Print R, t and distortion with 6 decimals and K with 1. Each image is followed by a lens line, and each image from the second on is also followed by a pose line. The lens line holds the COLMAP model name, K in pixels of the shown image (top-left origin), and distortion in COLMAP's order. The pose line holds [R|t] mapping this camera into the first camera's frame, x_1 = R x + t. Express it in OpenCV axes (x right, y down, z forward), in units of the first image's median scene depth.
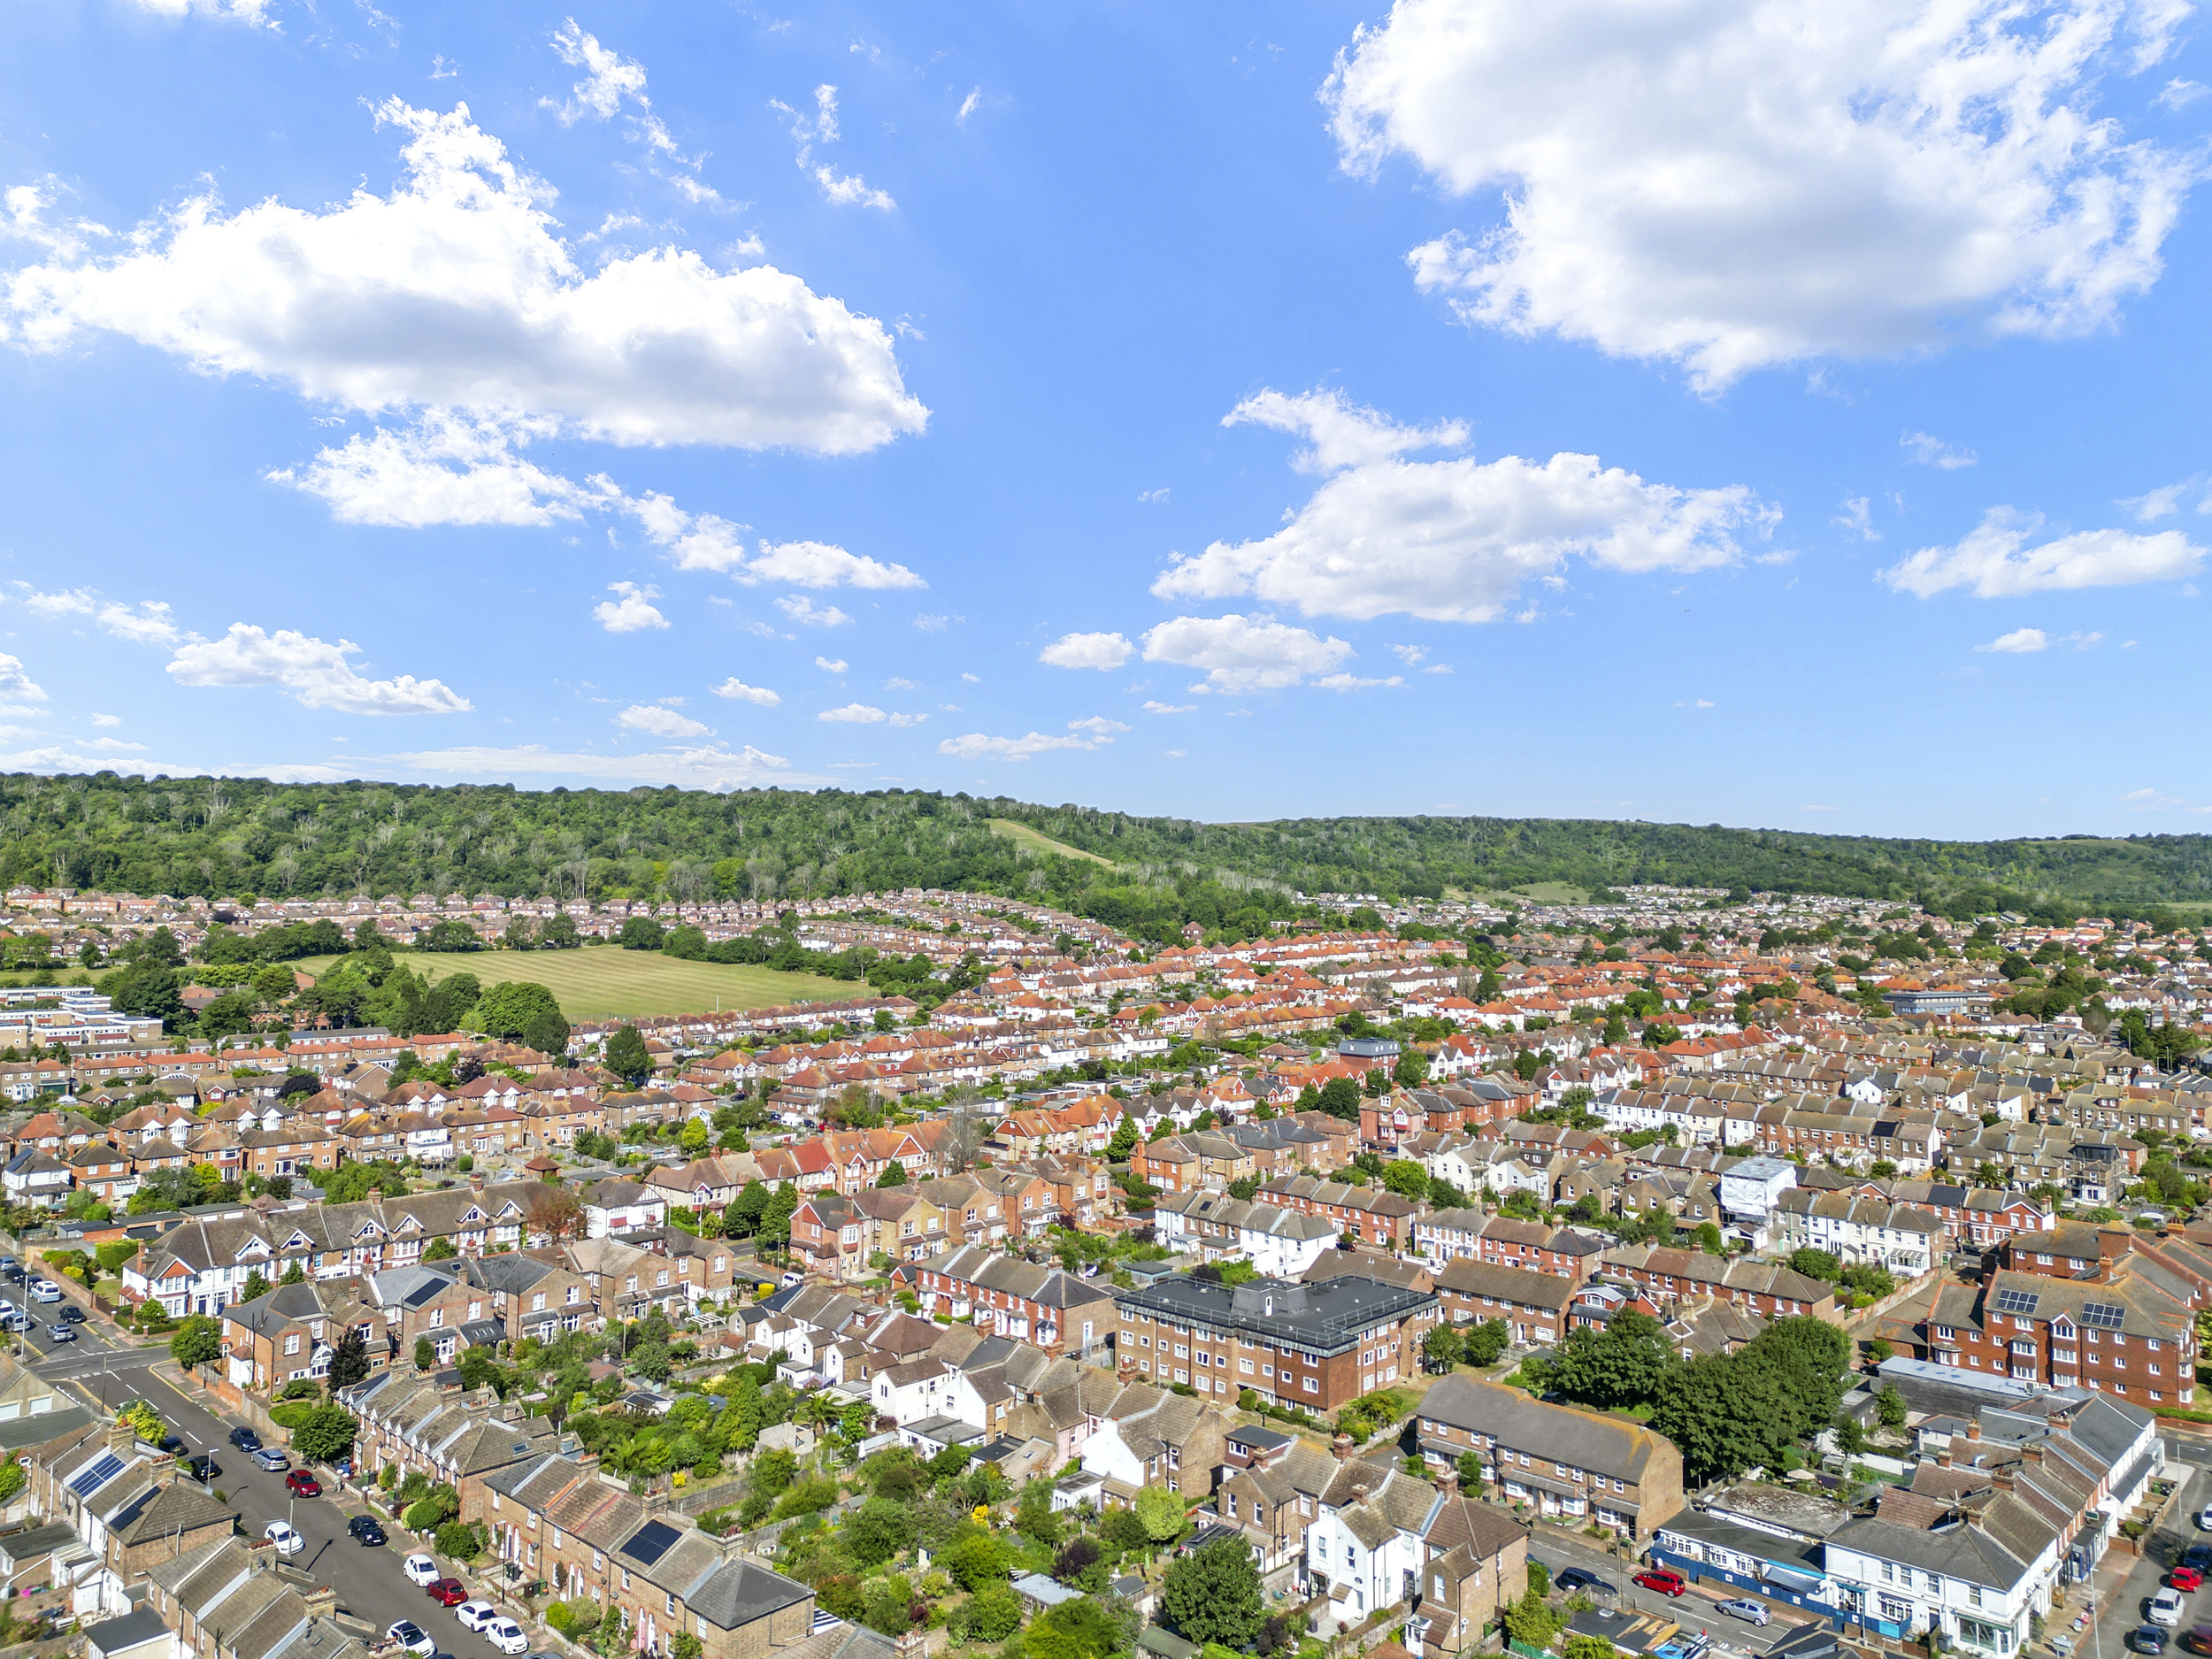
lens RADIAL K [[1558.0, 0, 1102.3], [0, 1558.0, 835.1], [0, 0, 1]] dist [0.069348, -0.065404]
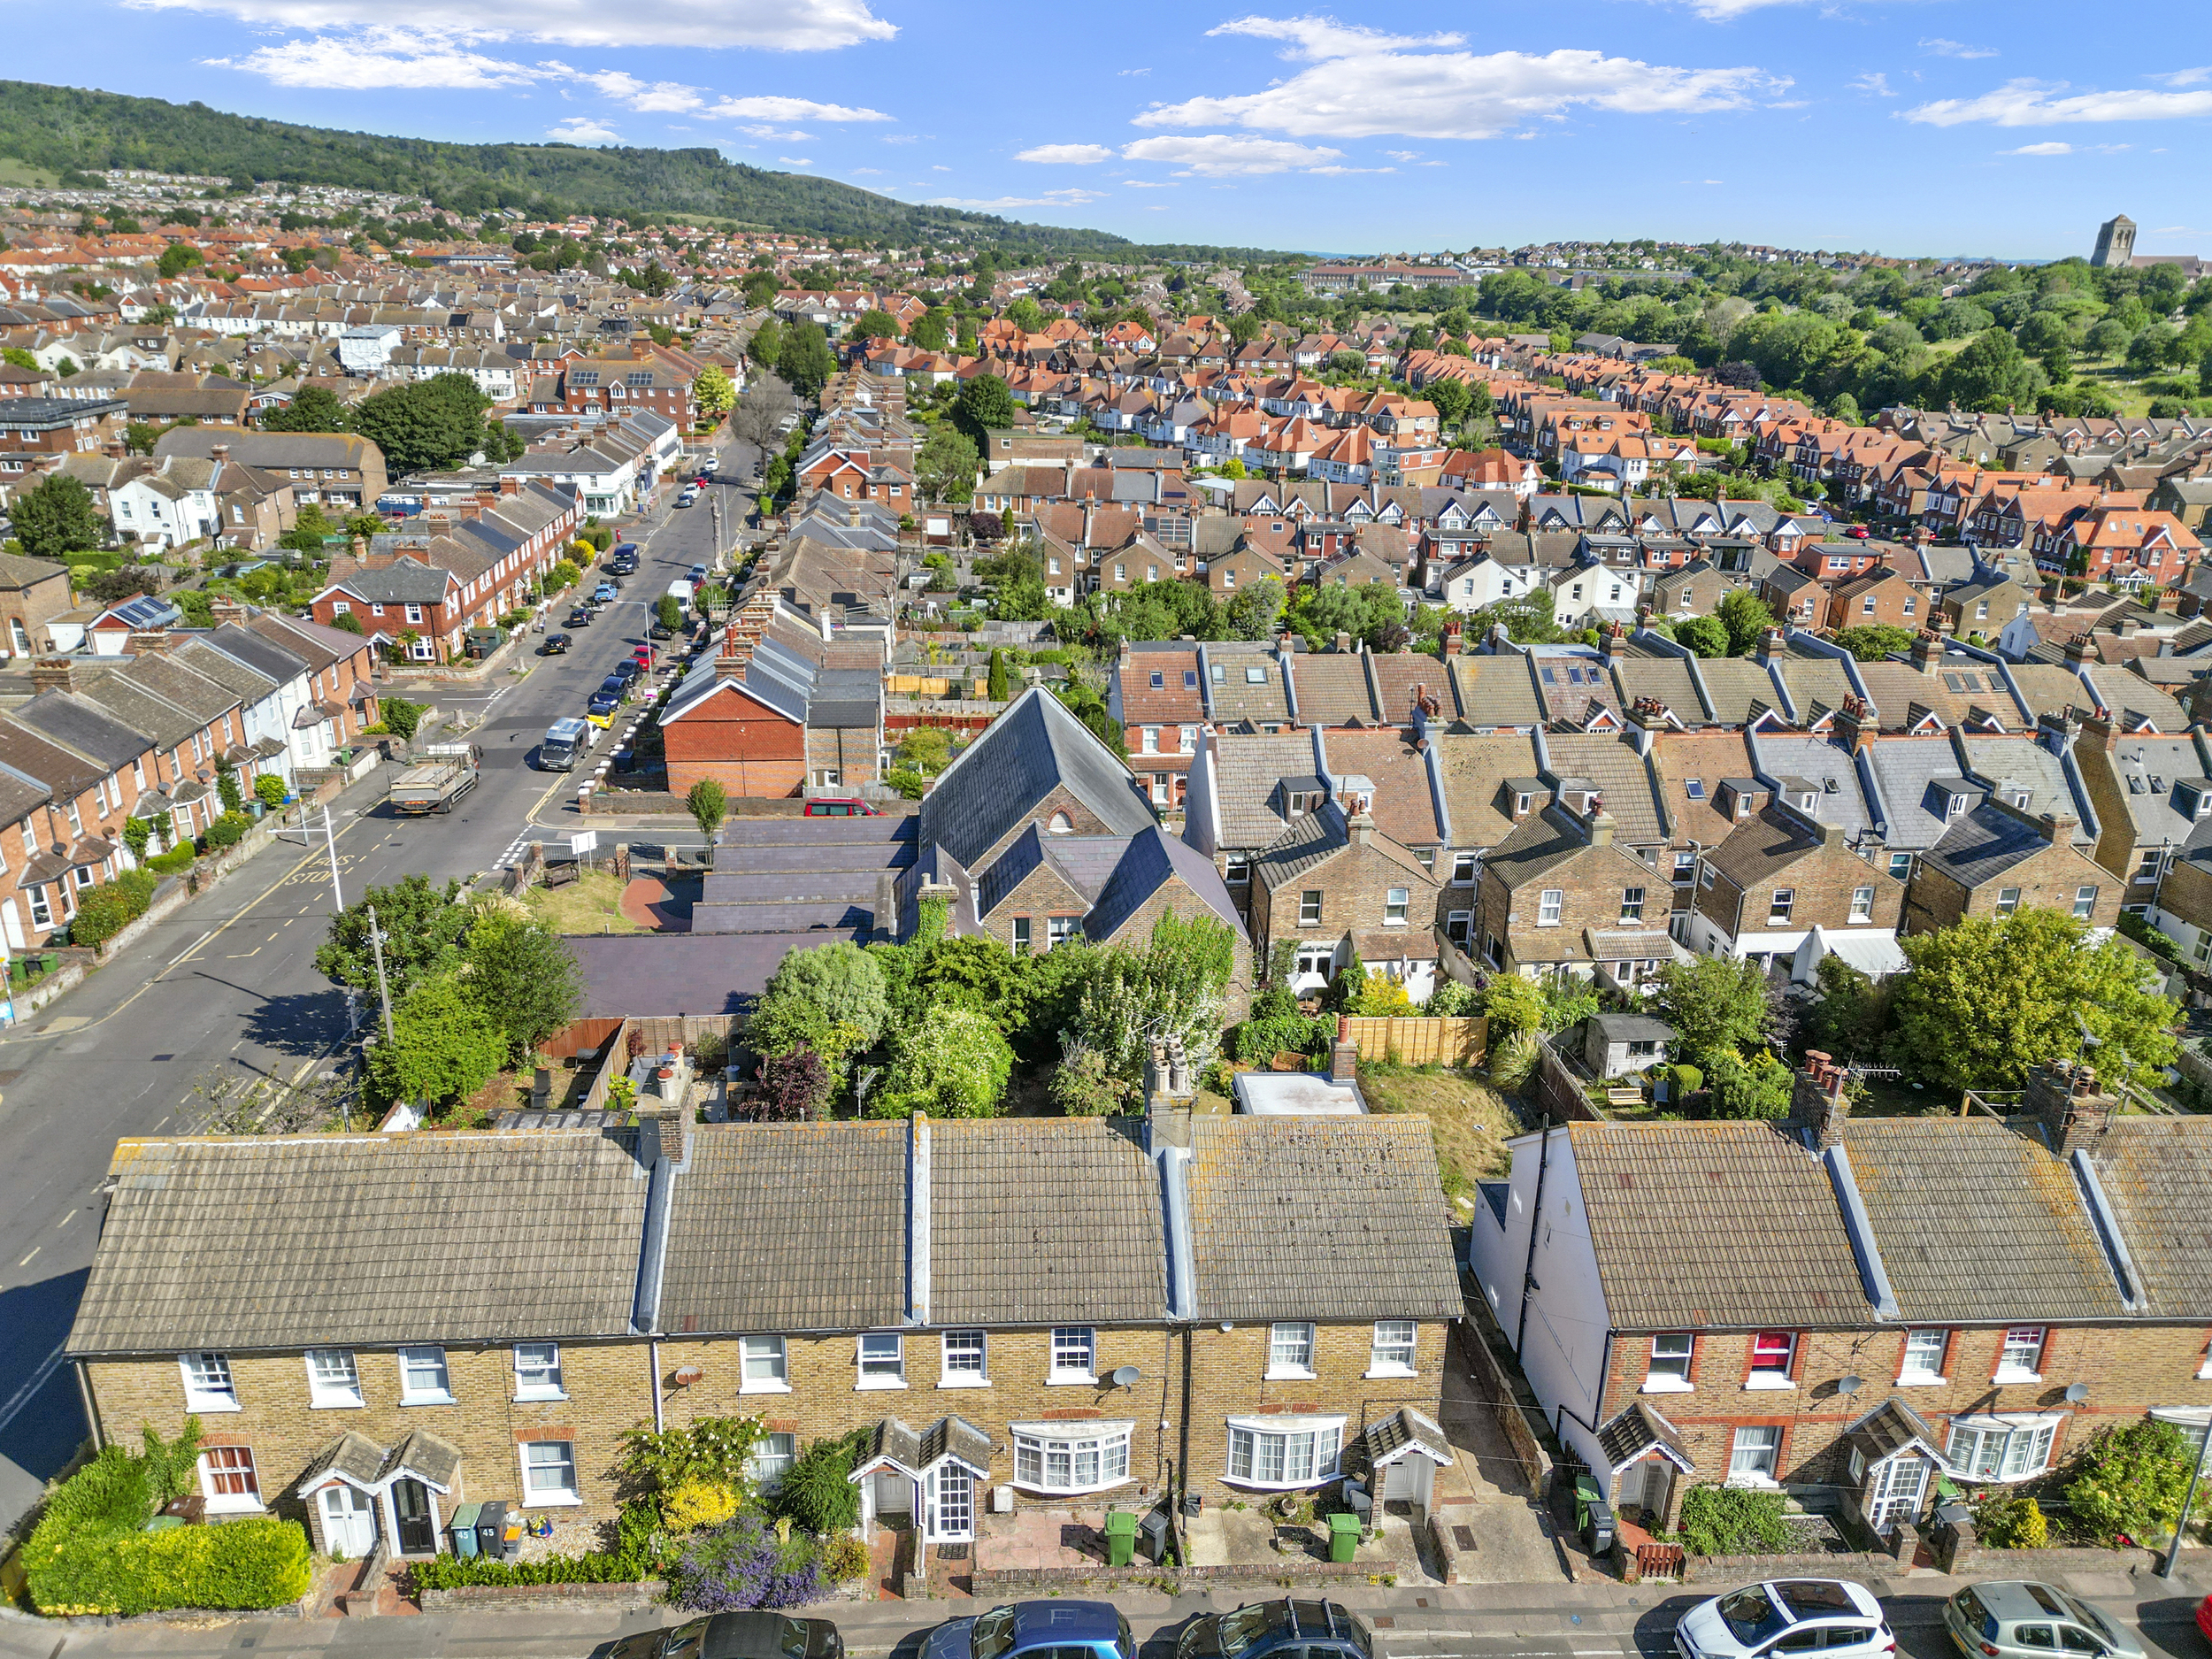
lens RADIAL K [[1558.0, 0, 1102.3], [0, 1558.0, 835.1], [0, 0, 1]] dist [0.069348, -0.065404]
pose [[0.650863, -0.259855, 0.713339, -0.095794], [-0.045827, 0.924438, 0.378568, 0.054132], [-0.757811, -0.279086, 0.589774, -0.118489]]
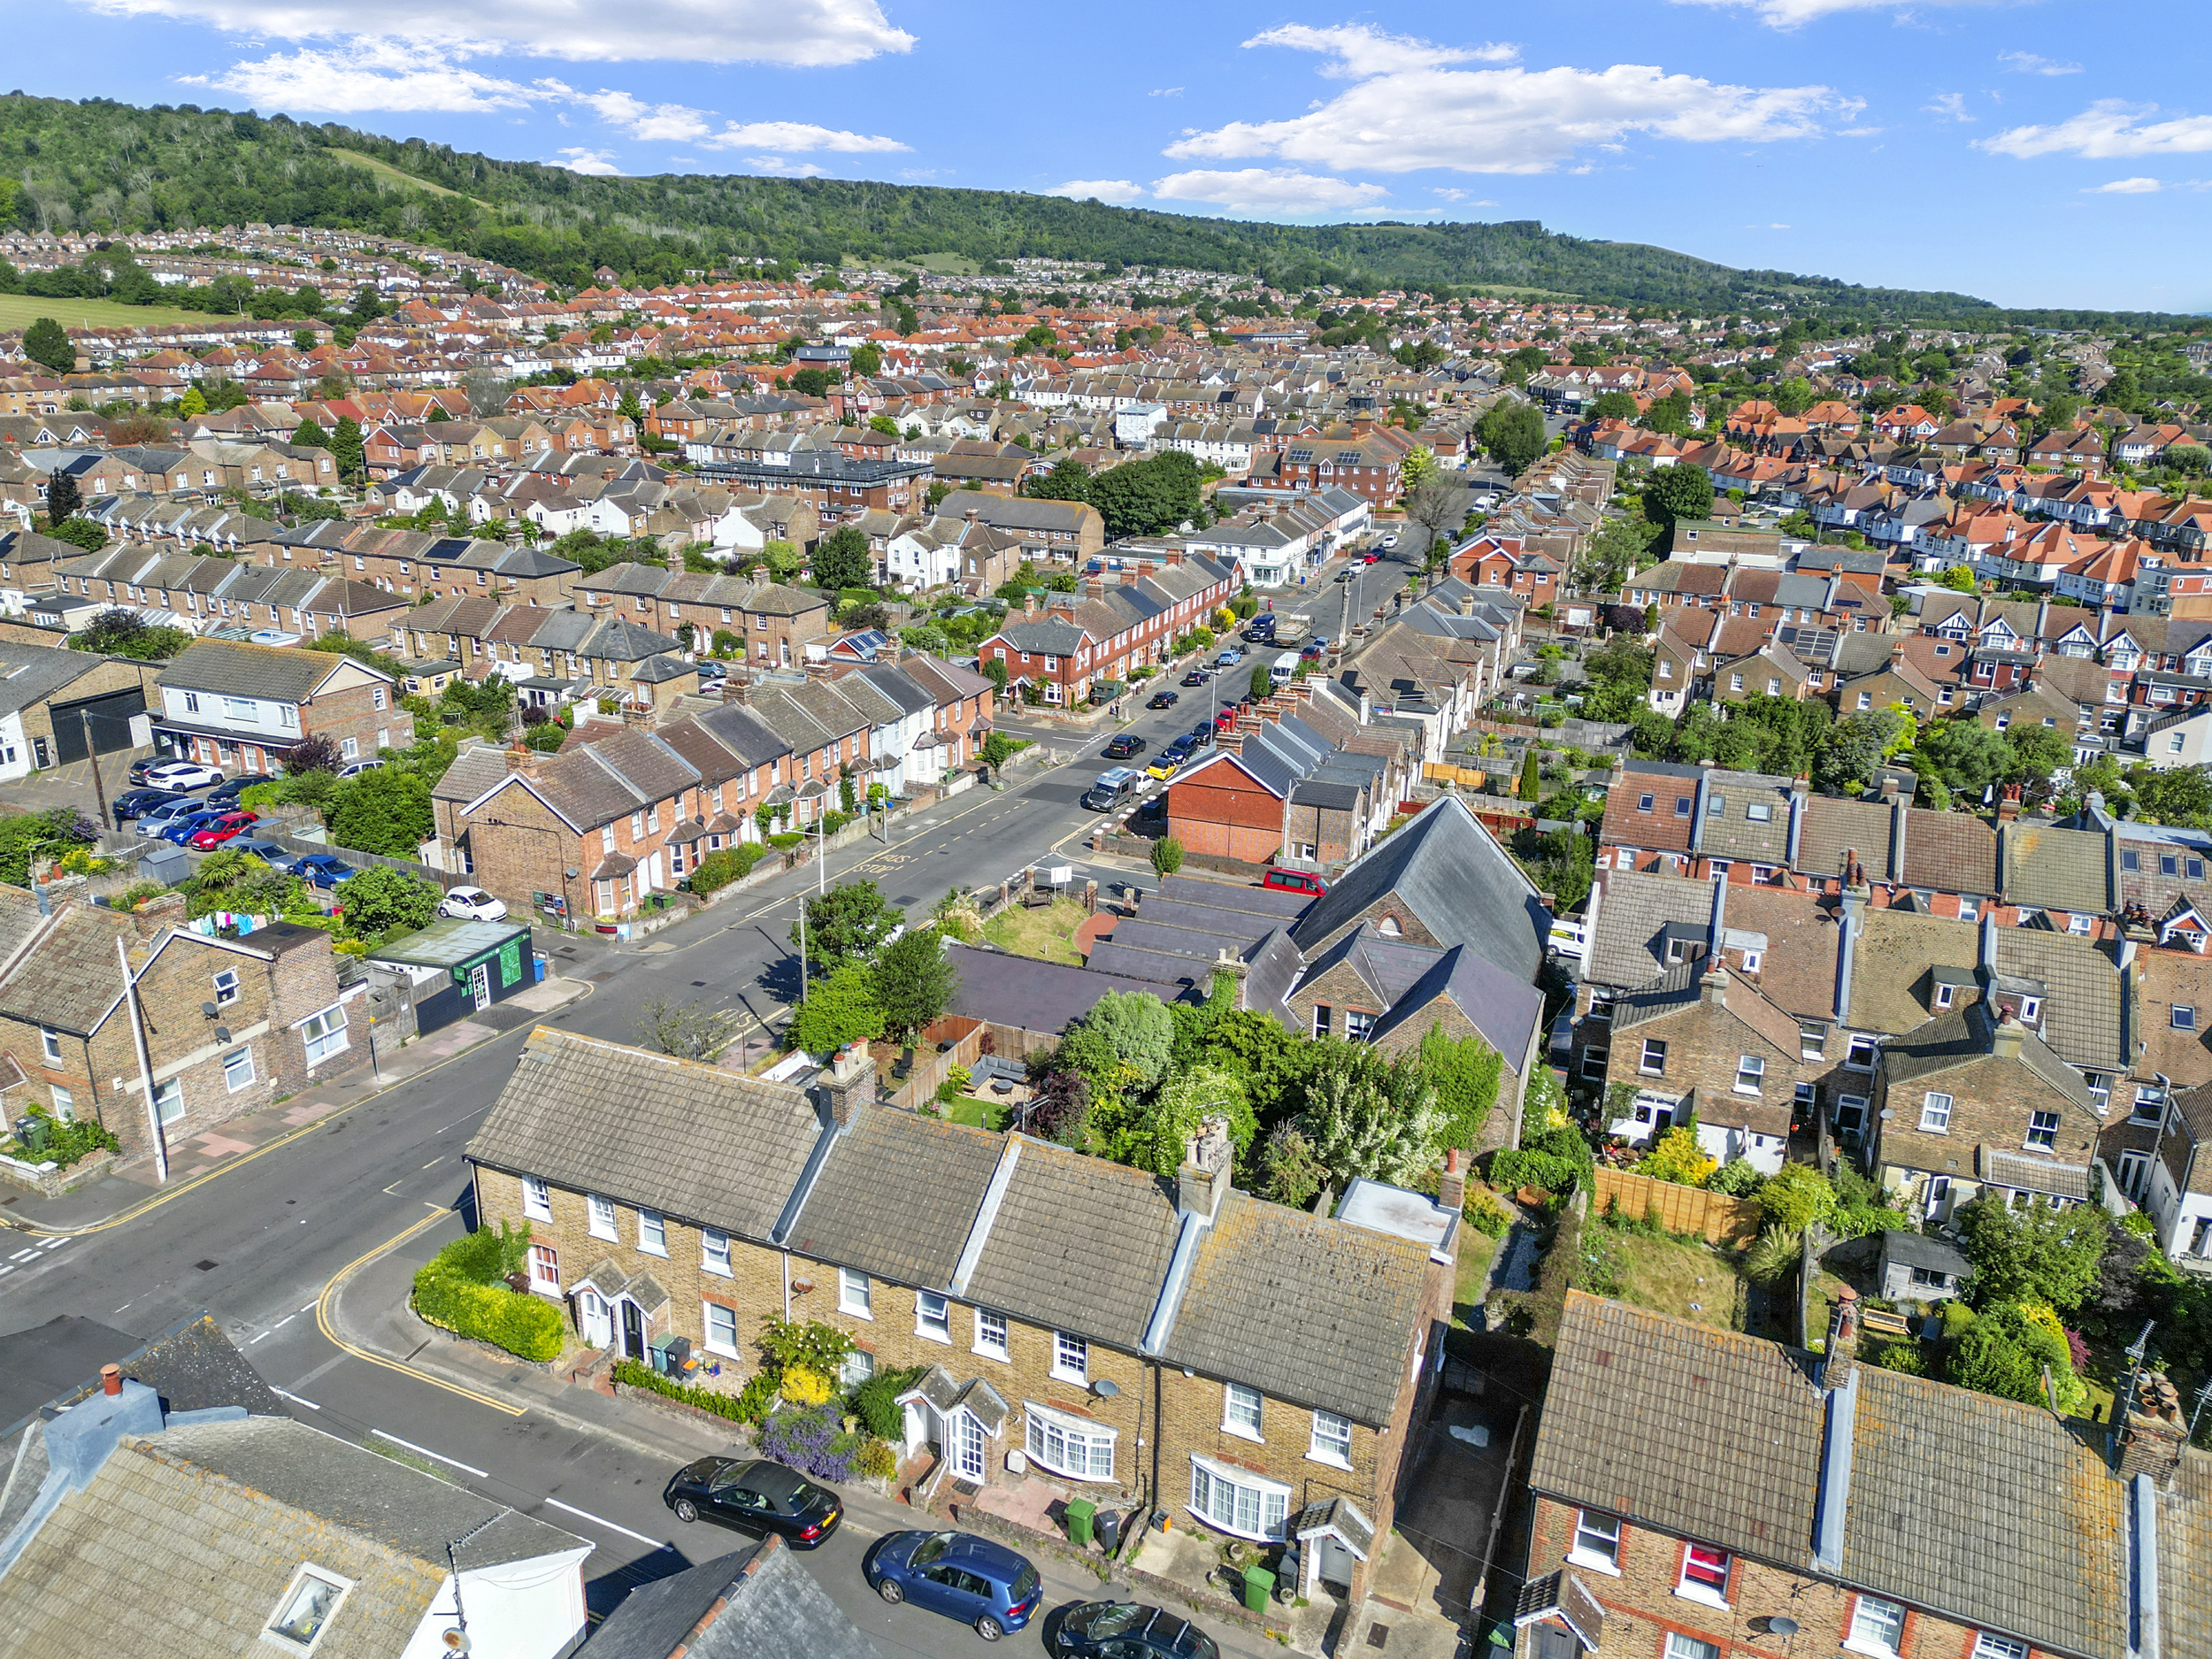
lens RADIAL K [[1550.6, 0, 1102.8], [0, 1550.6, 833.3], [0, 0, 1]] dist [0.082977, -0.079368]
pose [[0.927890, -0.111057, 0.355932, -0.075301], [-0.026627, 0.932437, 0.360350, 0.043869], [-0.371903, -0.343842, 0.862242, -0.150717]]
